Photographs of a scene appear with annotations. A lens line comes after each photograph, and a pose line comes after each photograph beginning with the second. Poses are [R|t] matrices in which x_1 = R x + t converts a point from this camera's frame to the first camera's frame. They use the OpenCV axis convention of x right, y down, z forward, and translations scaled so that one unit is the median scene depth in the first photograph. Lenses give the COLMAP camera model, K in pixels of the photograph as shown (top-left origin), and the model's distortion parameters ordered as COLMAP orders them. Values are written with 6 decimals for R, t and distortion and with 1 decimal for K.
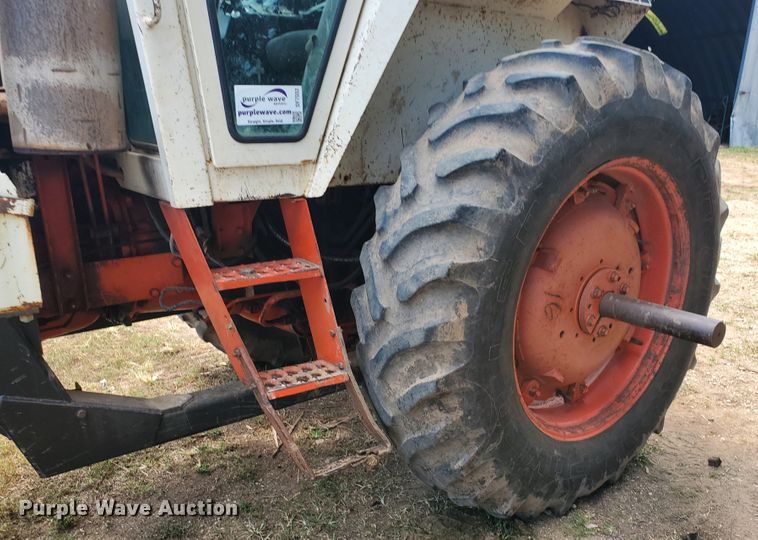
lens RADIAL K [[639.5, 0, 413.3], [0, 639.5, 320.6], [0, 0, 1]] dist [0.118273, -0.280359]
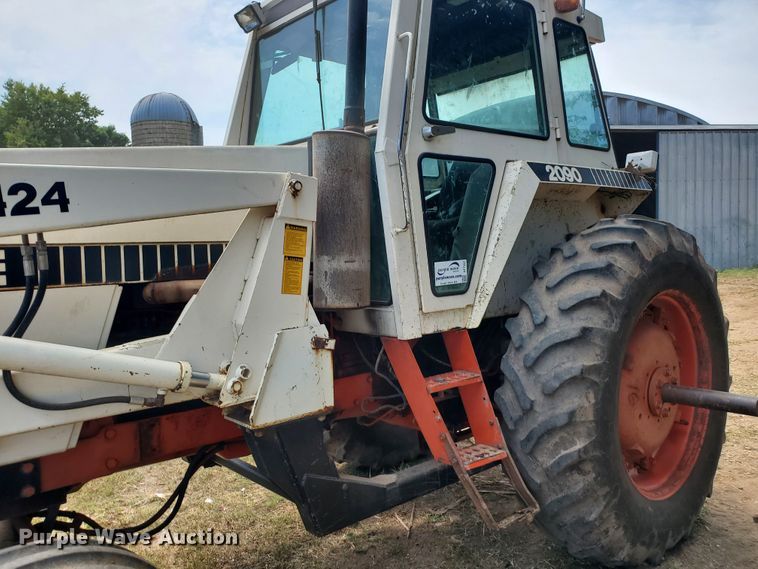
lens RADIAL K [[600.9, 0, 379.0], [0, 600.9, 284.5], [0, 0, 1]] dist [0.000794, 0.004430]
pose [[0.997981, -0.060878, 0.018103, -0.397349], [0.063492, 0.963541, -0.259917, 0.057724], [-0.001620, 0.260542, 0.965461, -0.369169]]
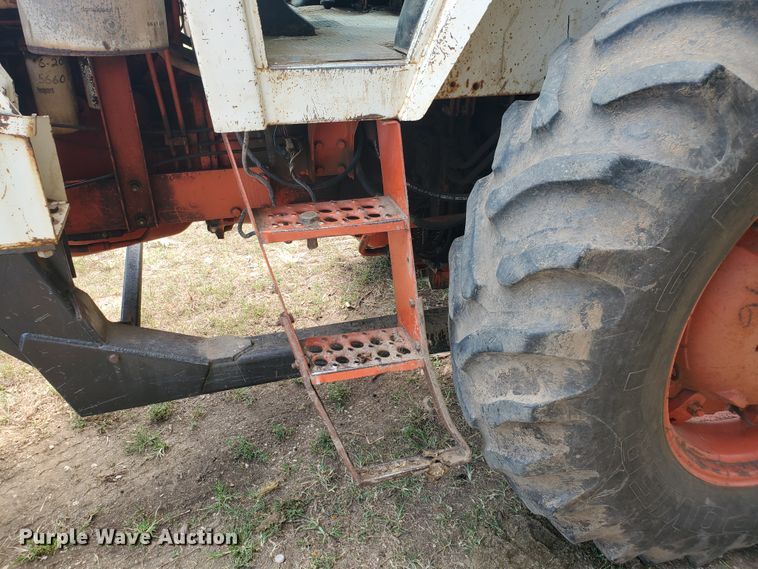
lens RADIAL K [[584.2, 0, 344.0], [0, 584.2, 282.9], [0, 0, 1]] dist [-0.007580, 0.000272]
pose [[0.916734, 0.176899, -0.358197, 0.049021], [-0.118774, 0.976762, 0.178405, -0.121778], [0.381433, -0.121005, 0.916442, 0.351353]]
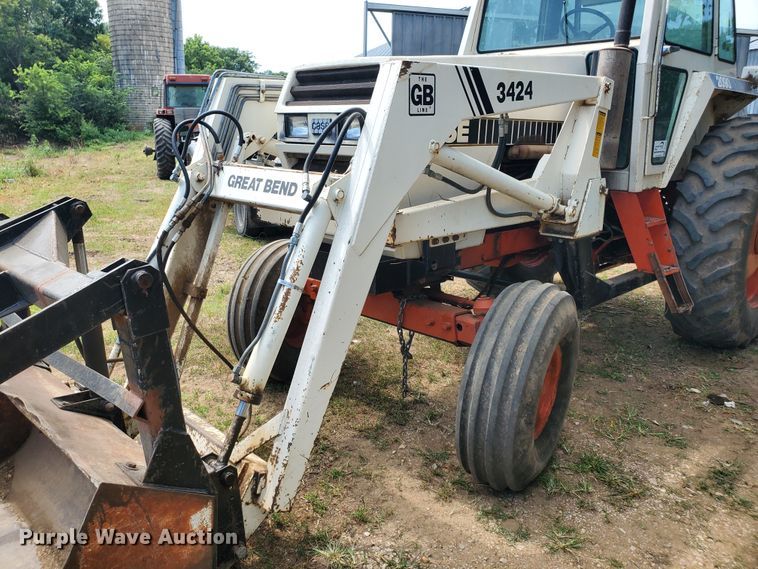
lens RADIAL K [[600.9, 0, 379.0], [0, 600.9, 284.5], [0, 0, 1]] dist [0.000794, 0.004430]
pose [[0.995600, -0.039031, 0.085193, -1.346221], [0.045314, 0.996293, -0.073119, 0.250539], [-0.082023, 0.076658, 0.993678, -0.969151]]
